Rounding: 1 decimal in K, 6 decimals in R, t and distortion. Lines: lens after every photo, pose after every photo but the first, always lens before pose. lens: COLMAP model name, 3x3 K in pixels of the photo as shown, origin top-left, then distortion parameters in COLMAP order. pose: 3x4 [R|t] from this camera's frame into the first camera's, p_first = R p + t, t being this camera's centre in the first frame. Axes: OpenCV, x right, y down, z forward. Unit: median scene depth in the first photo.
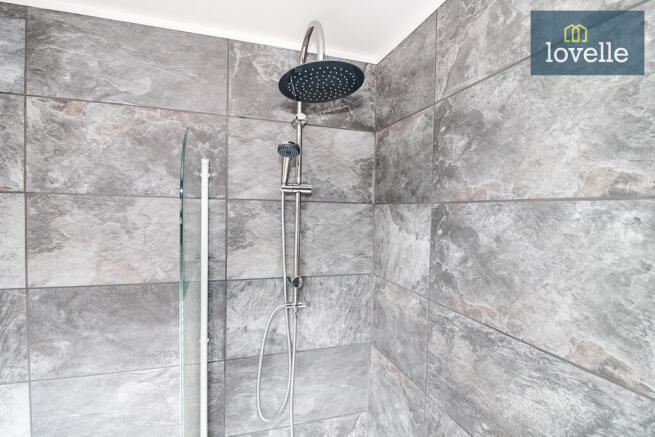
lens RADIAL K [[317.1, 0, 330.0], [0, 317.1, 220.7], [0, 0, 1]] dist [-0.029305, -0.000604]
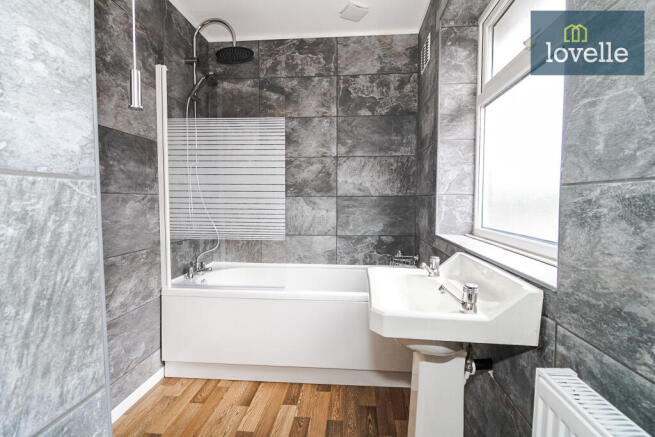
lens RADIAL K [[317.1, 0, 330.0], [0, 317.1, 220.7], [0, 0, 1]] dist [-0.029305, -0.000604]
pose [[0.402800, -0.080276, 0.911761, -1.765807], [0.032082, 0.996773, 0.073588, 0.575165], [-0.914725, -0.000391, 0.404076, -0.509270]]
